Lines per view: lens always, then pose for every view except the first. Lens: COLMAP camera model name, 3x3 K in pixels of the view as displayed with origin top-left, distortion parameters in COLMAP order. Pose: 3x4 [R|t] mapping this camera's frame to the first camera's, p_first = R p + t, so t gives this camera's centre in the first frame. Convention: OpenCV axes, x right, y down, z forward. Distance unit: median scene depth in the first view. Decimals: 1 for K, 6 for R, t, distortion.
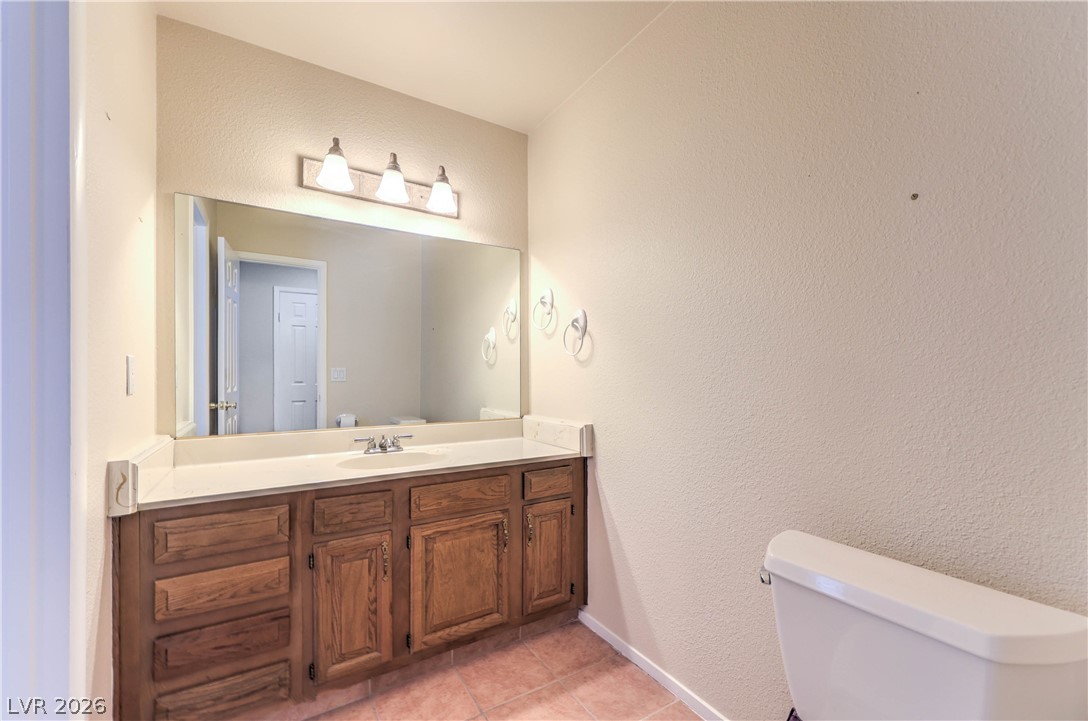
lens RADIAL K [[437.2, 0, 540.5], [0, 437.2, 365.3], [0, 0, 1]] dist [0.002304, 0.001349]
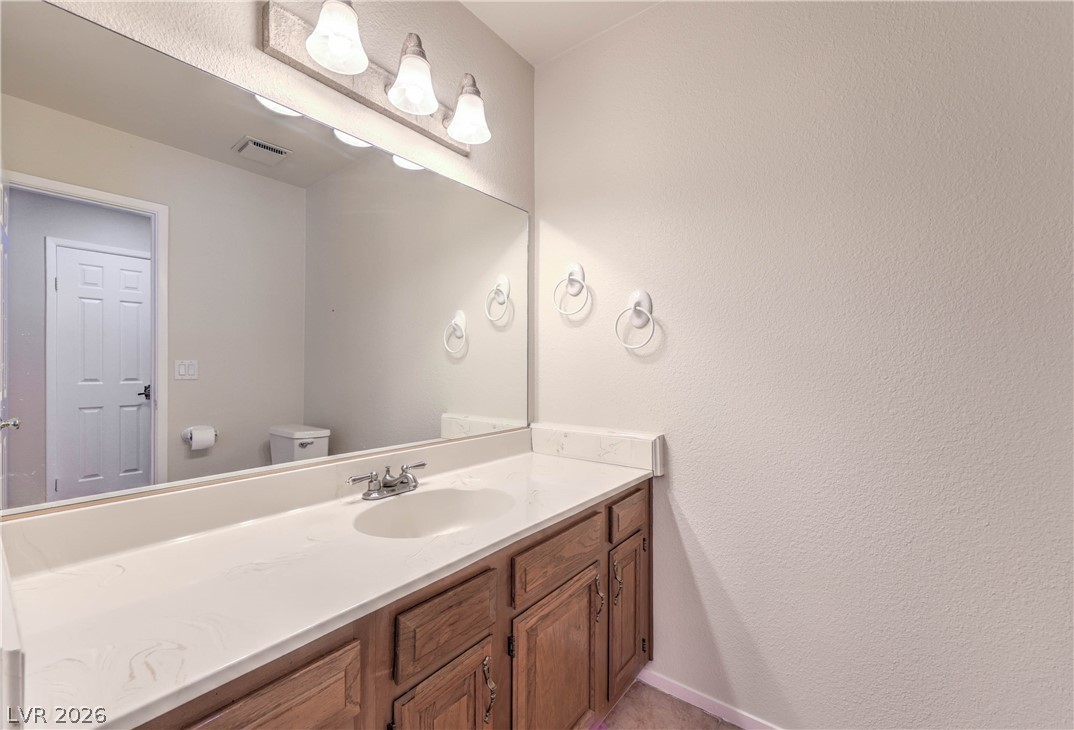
lens RADIAL K [[437.9, 0, 510.9], [0, 437.9, 358.4], [0, 0, 1]] dist [0.004372, 0.000208]
pose [[0.943777, 0.005809, 0.330533, -0.419144], [-0.006782, 0.999975, 0.001791, -0.004455], [-0.330514, -0.003932, 0.943793, 0.339240]]
